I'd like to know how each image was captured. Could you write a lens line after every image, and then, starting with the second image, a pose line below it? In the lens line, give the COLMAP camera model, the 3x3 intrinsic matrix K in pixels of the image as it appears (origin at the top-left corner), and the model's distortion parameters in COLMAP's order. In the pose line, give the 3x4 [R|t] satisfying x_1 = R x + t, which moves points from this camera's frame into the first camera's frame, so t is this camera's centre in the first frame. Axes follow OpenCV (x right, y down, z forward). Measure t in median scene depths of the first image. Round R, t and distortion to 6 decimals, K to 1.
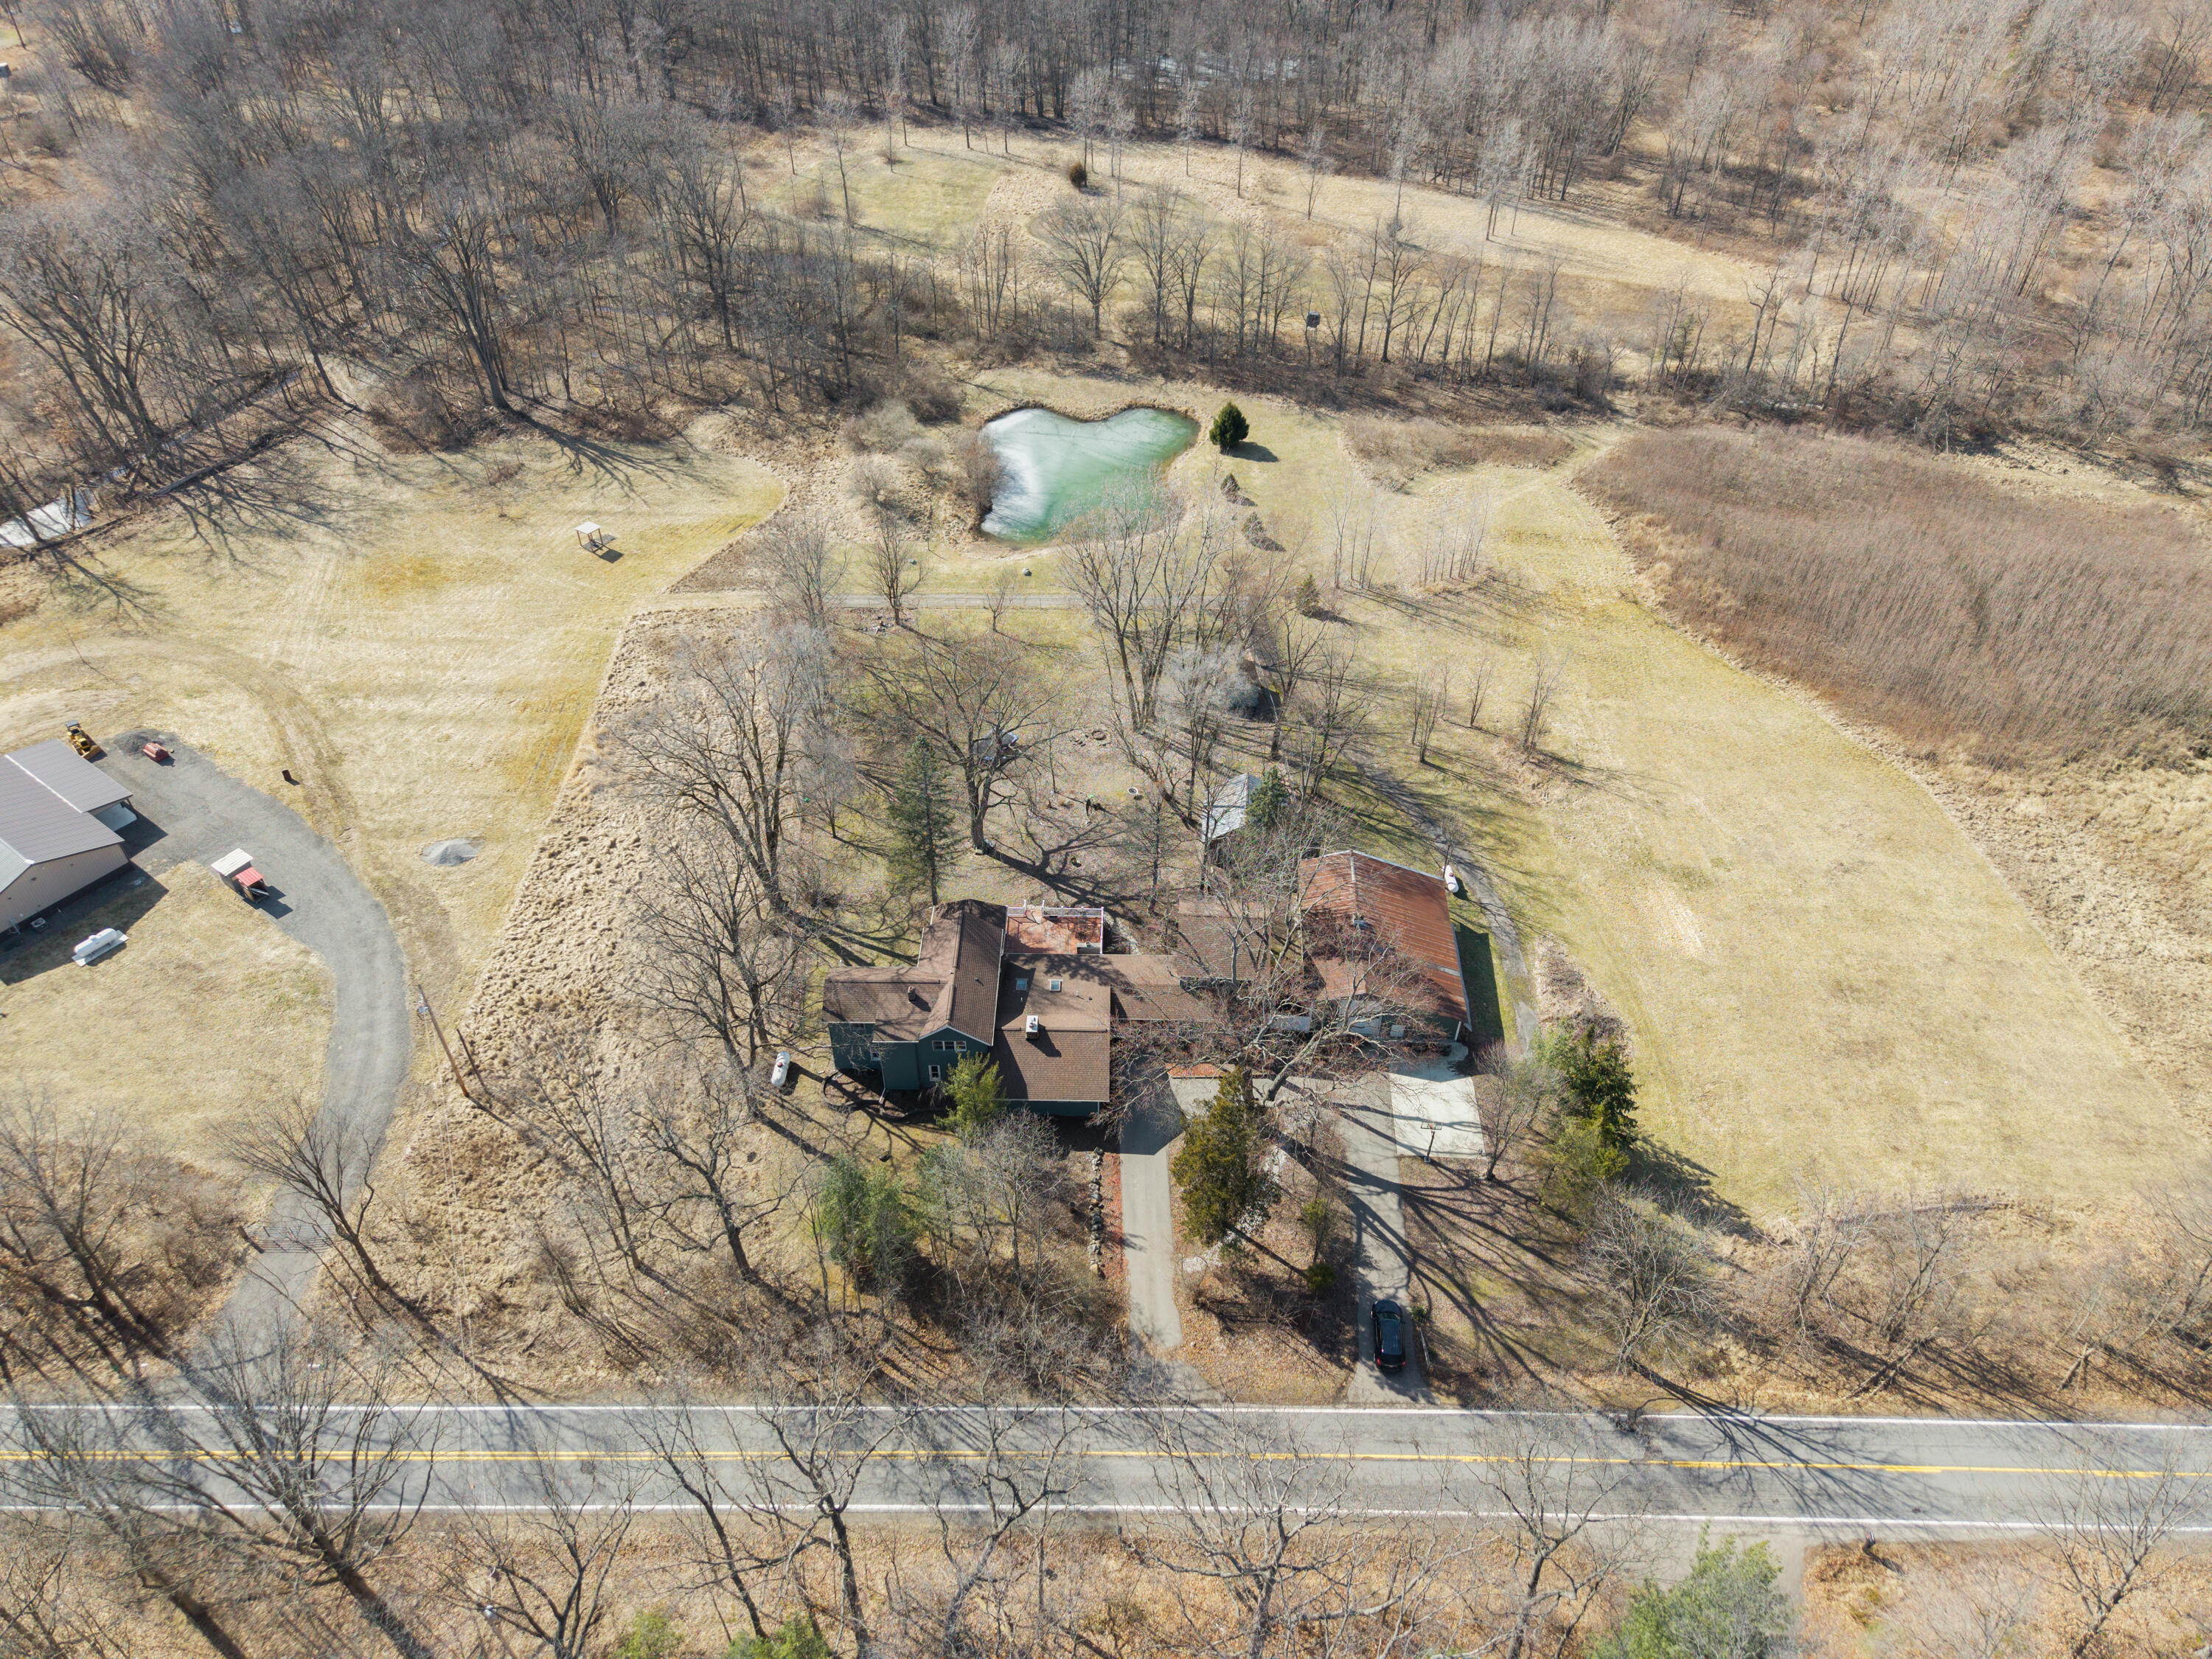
lens RADIAL K [[1496.4, 0, 1097.5], [0, 1496.4, 816.5], [0, 0, 1]] dist [0.020396, -0.020641]
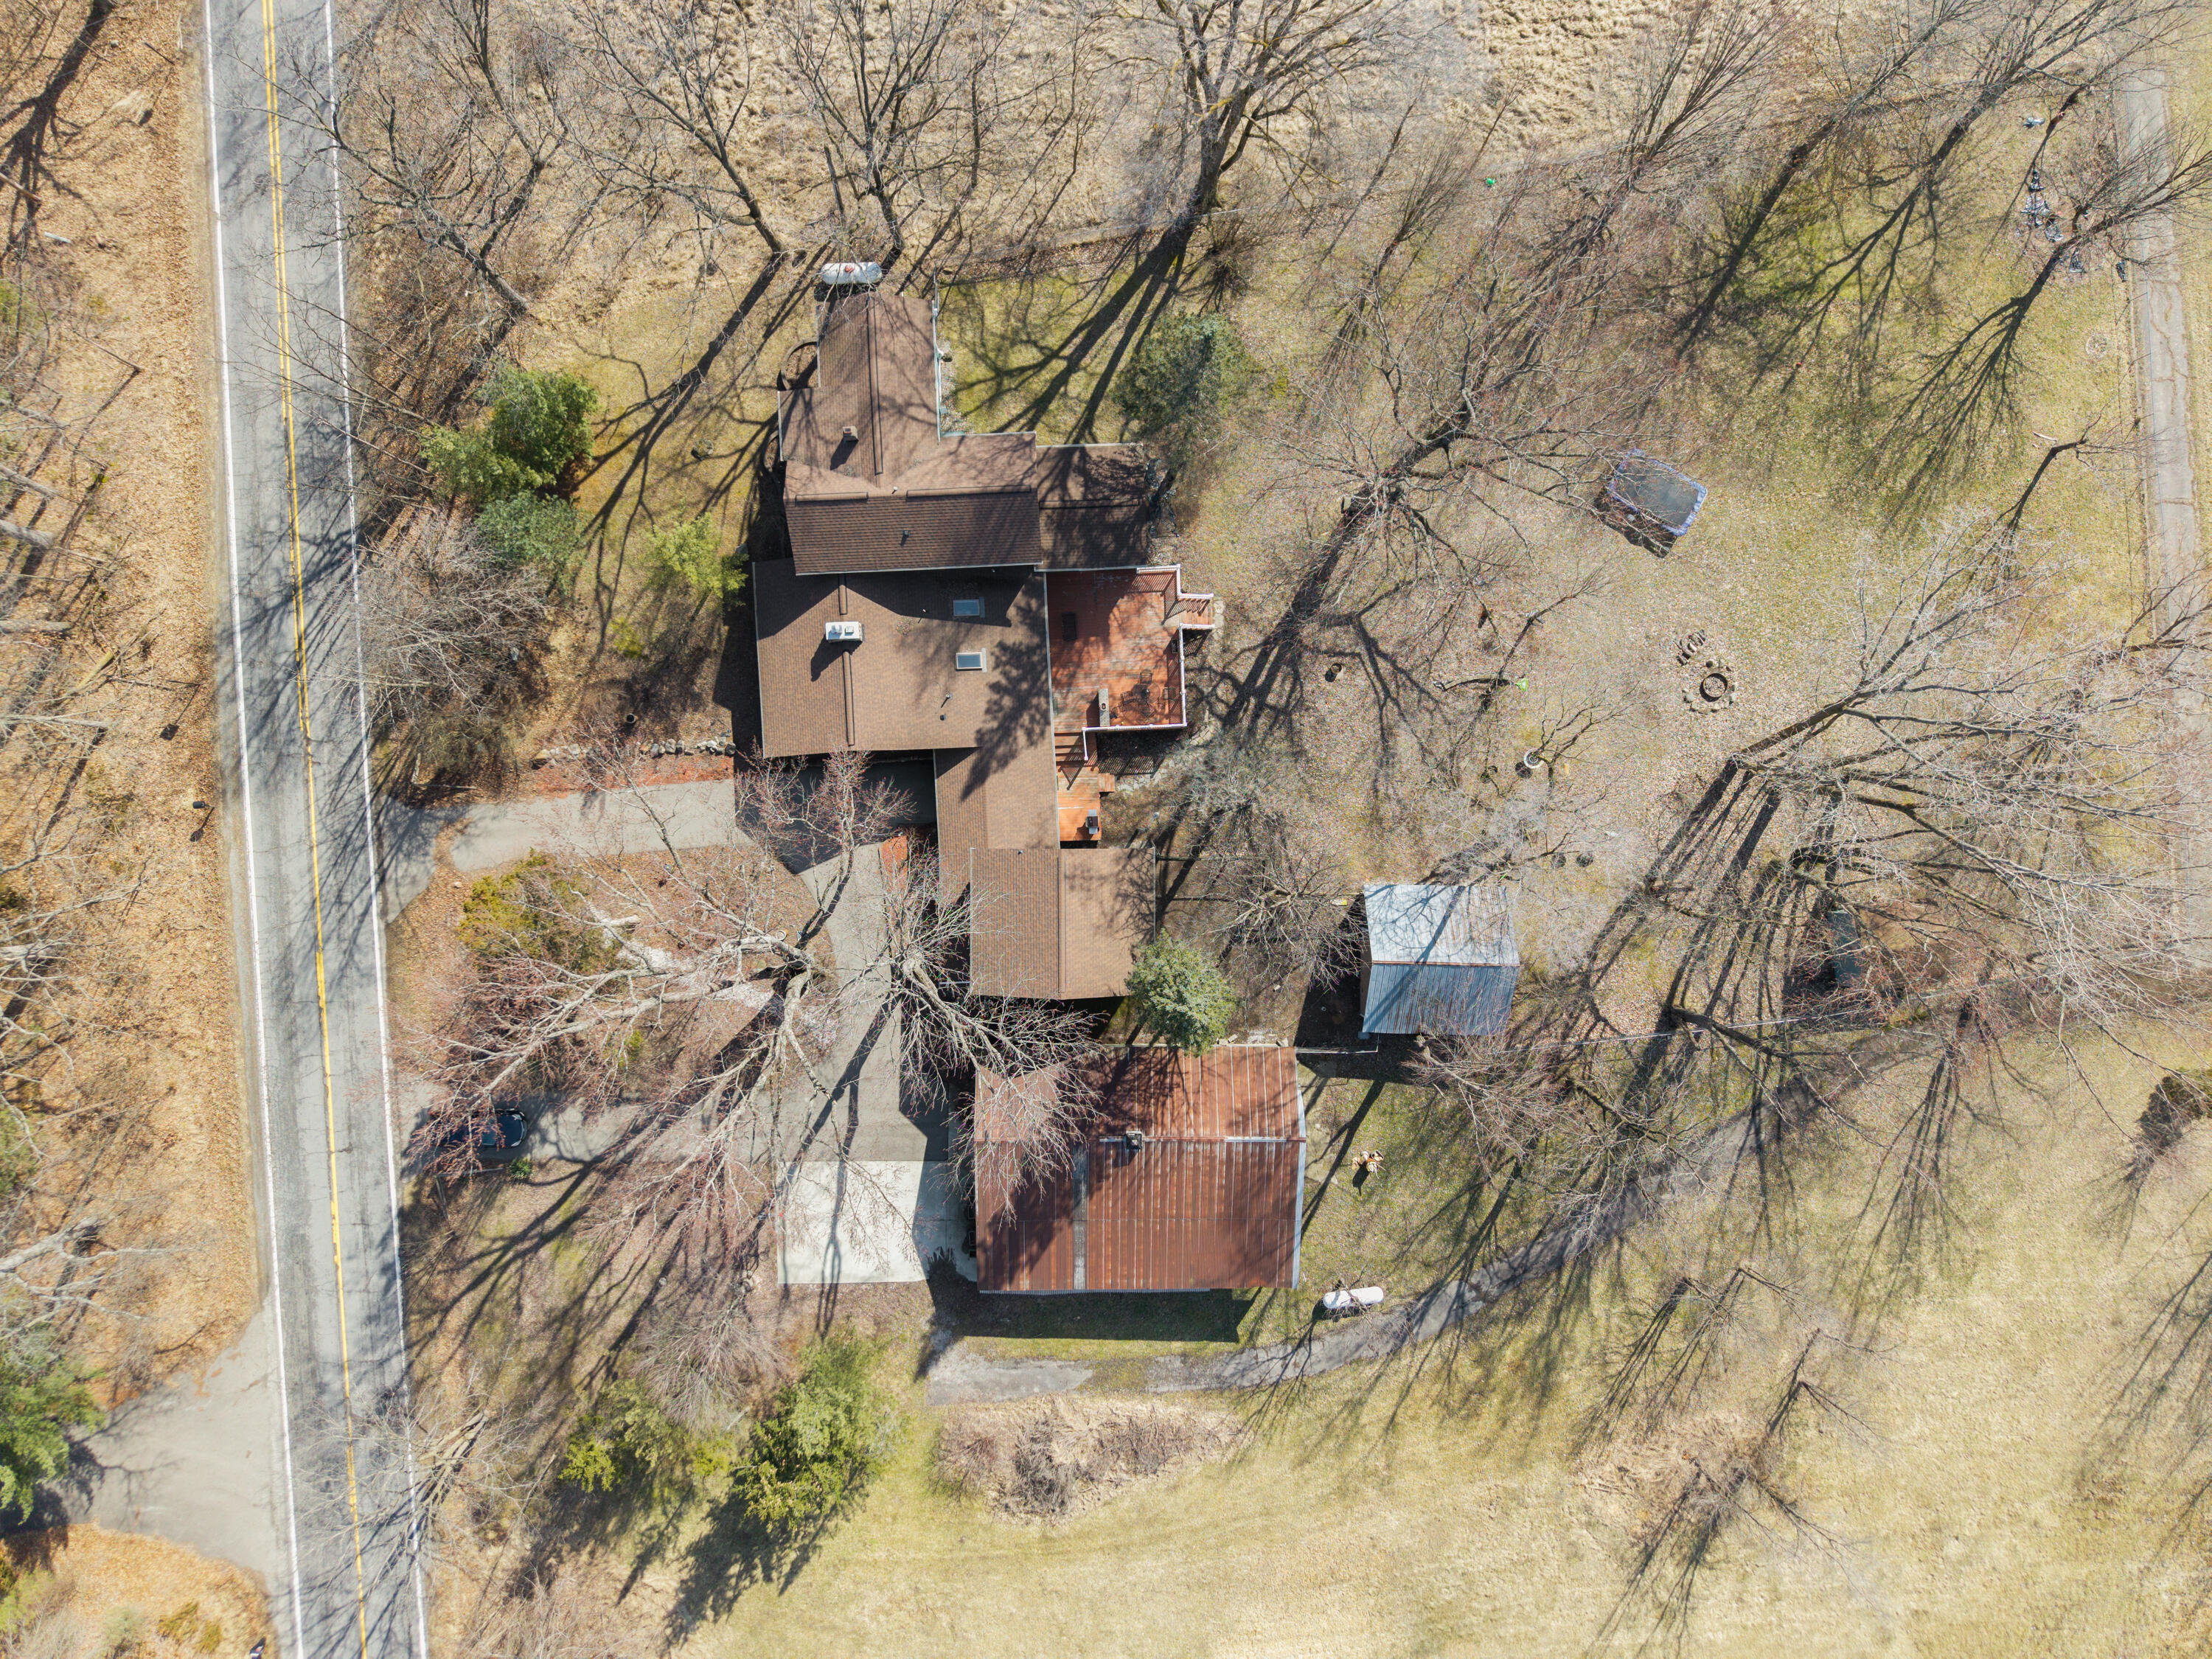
lens RADIAL K [[1496.4, 0, 1111.1], [0, 1496.4, 844.8], [0, 0, 1]] dist [0.020396, -0.020641]
pose [[0.066614, 0.997766, 0.005022, 0.048813], [-0.654518, 0.039898, 0.754993, -0.385456], [0.753106, -0.053580, 0.655714, 0.586441]]
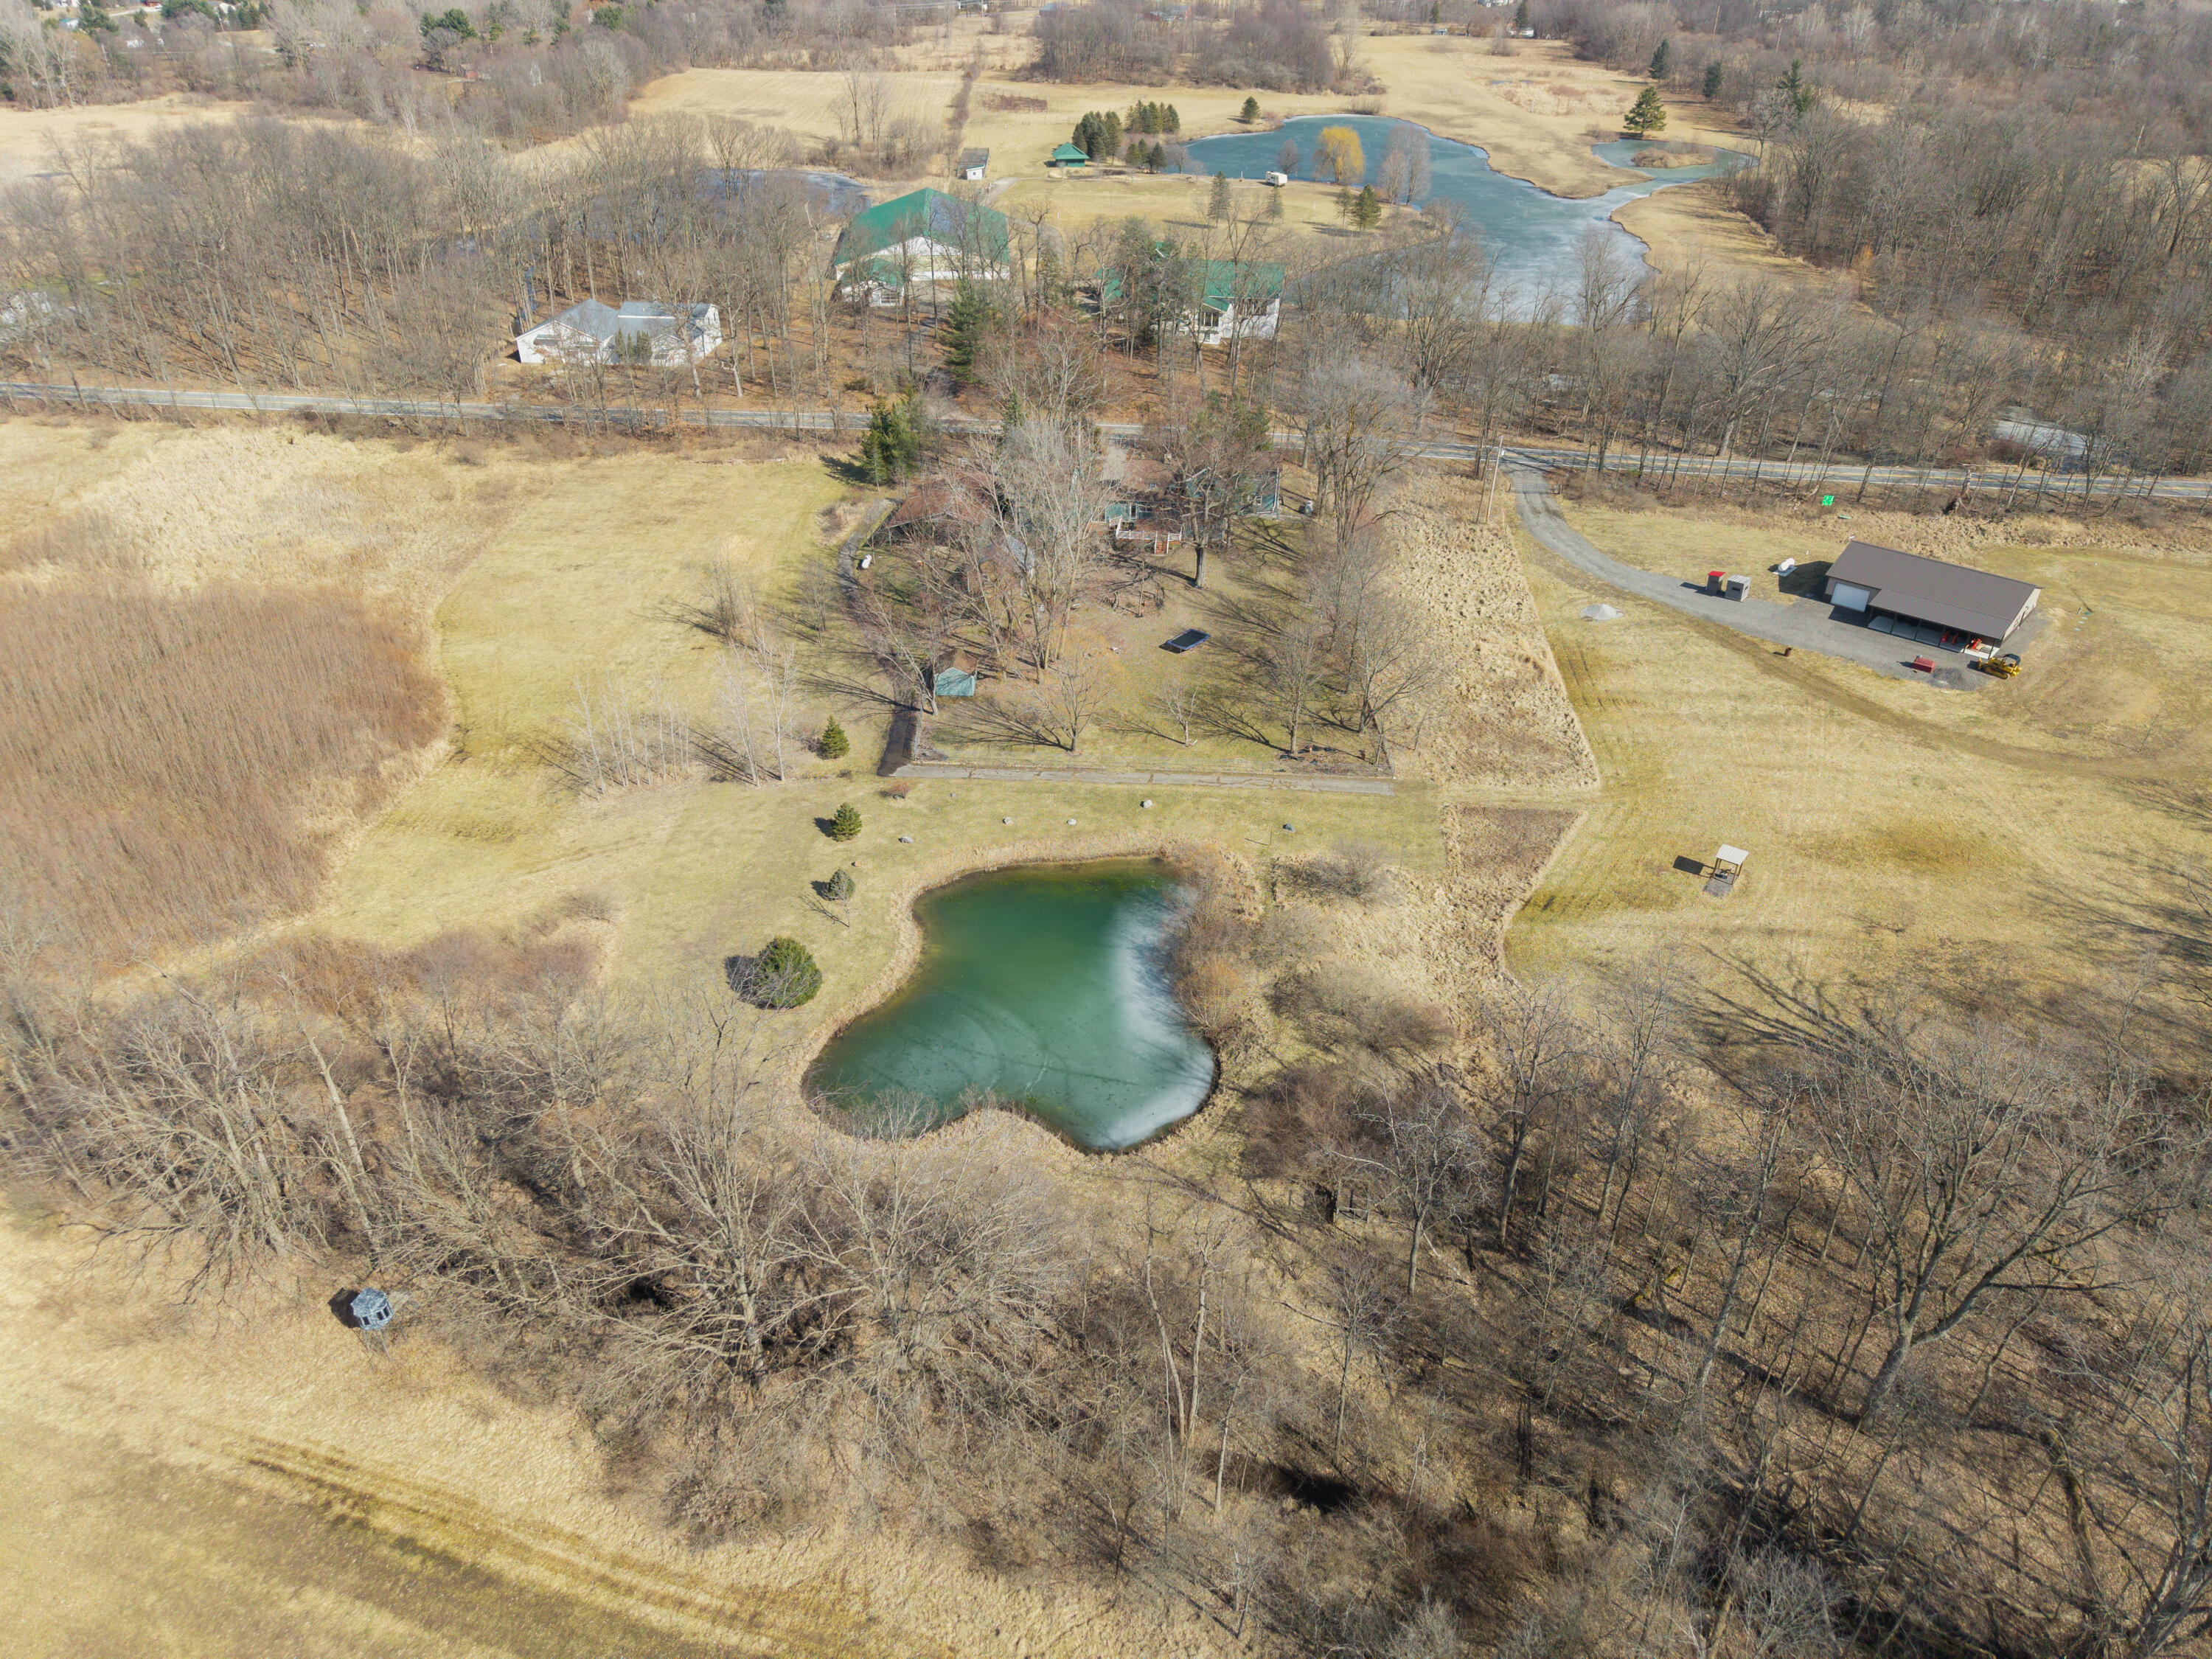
lens RADIAL K [[1496.4, 0, 1108.7], [0, 1496.4, 831.4], [0, 0, 1]] dist [0.020396, -0.020641]
pose [[-0.994828, -0.065657, 0.077506, -0.128324], [0.055102, 0.292179, 0.954775, -1.323166], [-0.085333, 0.954107, -0.287049, 1.762708]]
